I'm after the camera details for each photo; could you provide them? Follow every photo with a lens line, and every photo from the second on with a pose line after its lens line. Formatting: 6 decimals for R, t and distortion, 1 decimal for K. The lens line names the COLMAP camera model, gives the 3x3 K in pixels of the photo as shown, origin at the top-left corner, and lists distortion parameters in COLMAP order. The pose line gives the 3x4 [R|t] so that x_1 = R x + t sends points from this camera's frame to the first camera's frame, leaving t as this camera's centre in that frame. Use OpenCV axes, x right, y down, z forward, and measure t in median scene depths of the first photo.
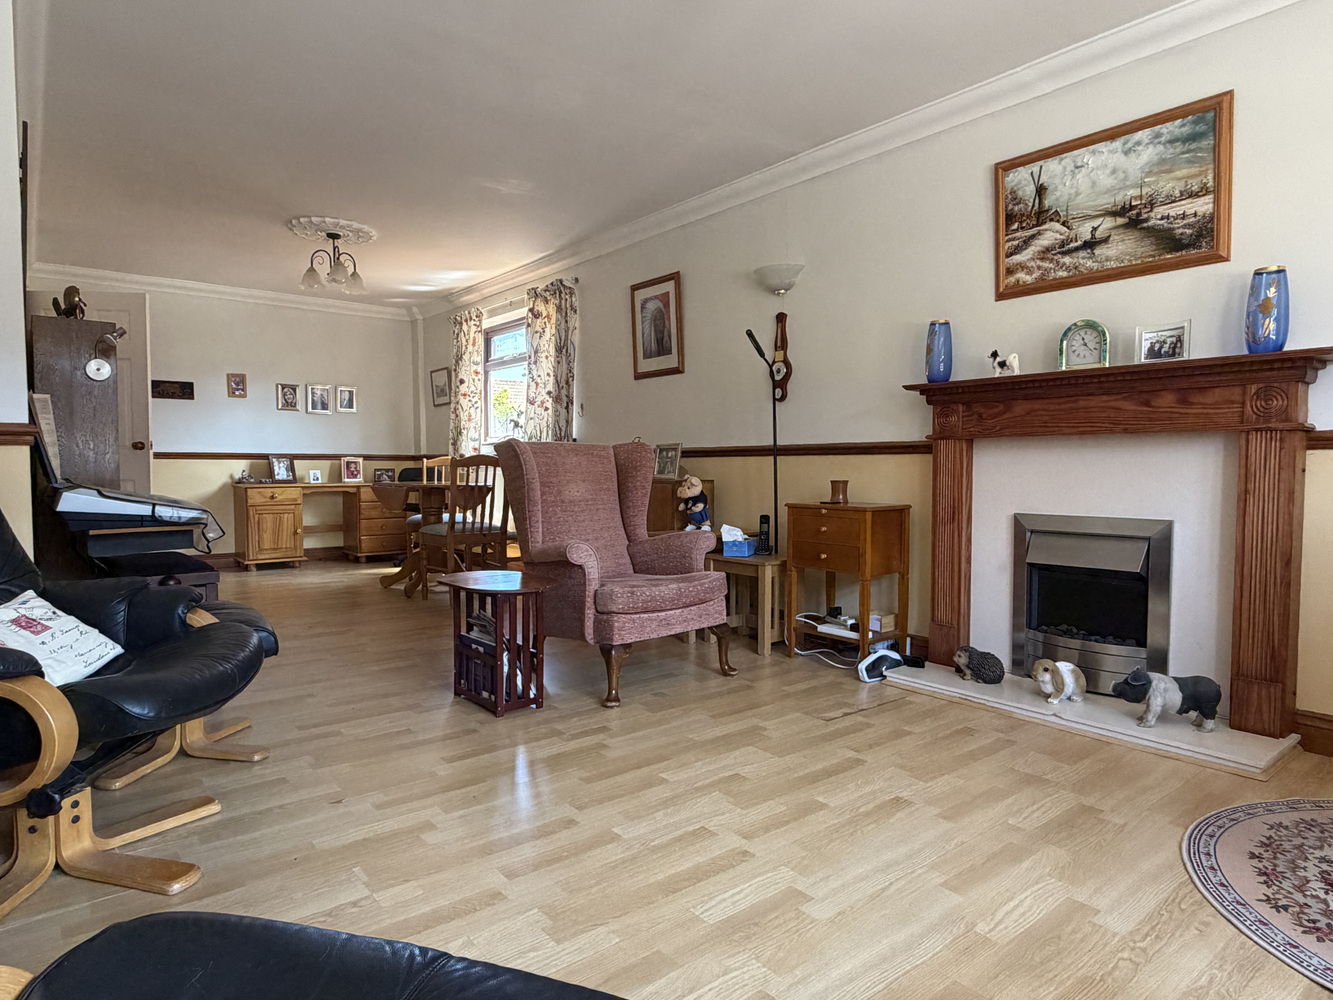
lens RADIAL K [[793.0, 0, 666.5], [0, 793.0, 500.0], [0, 0, 1]] dist [-0.003801, -0.001266]
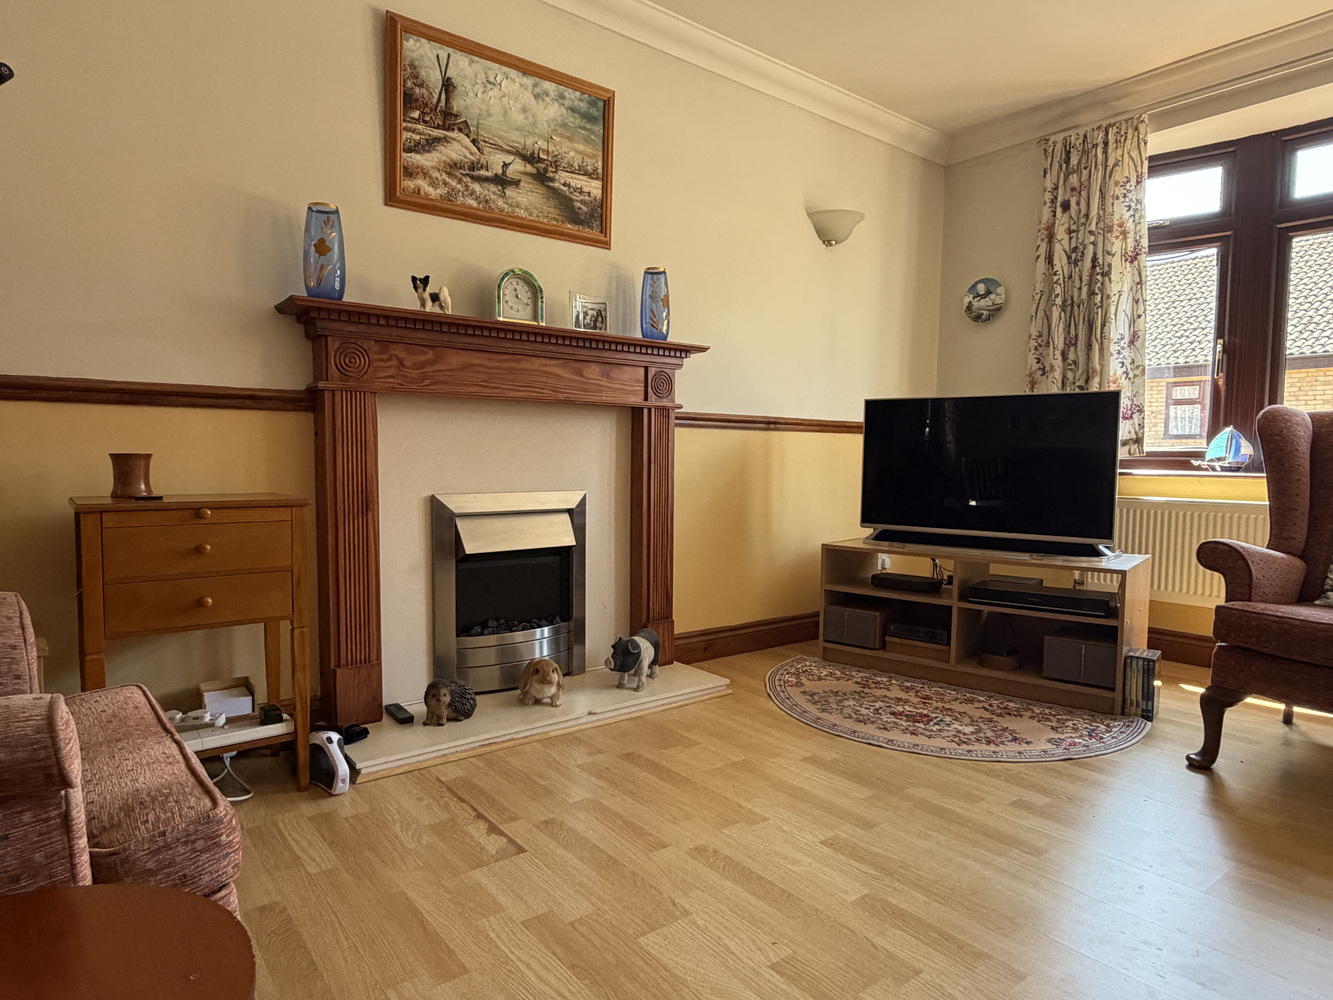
lens RADIAL K [[793.0, 0, 666.5], [0, 793.0, 500.0], [0, 0, 1]] dist [-0.003801, -0.001266]
pose [[0.009908, -0.061752, 0.998042, -0.361489], [0.029248, 0.997682, 0.061439, -0.020562], [-0.999523, 0.028582, 0.011692, 0.830772]]
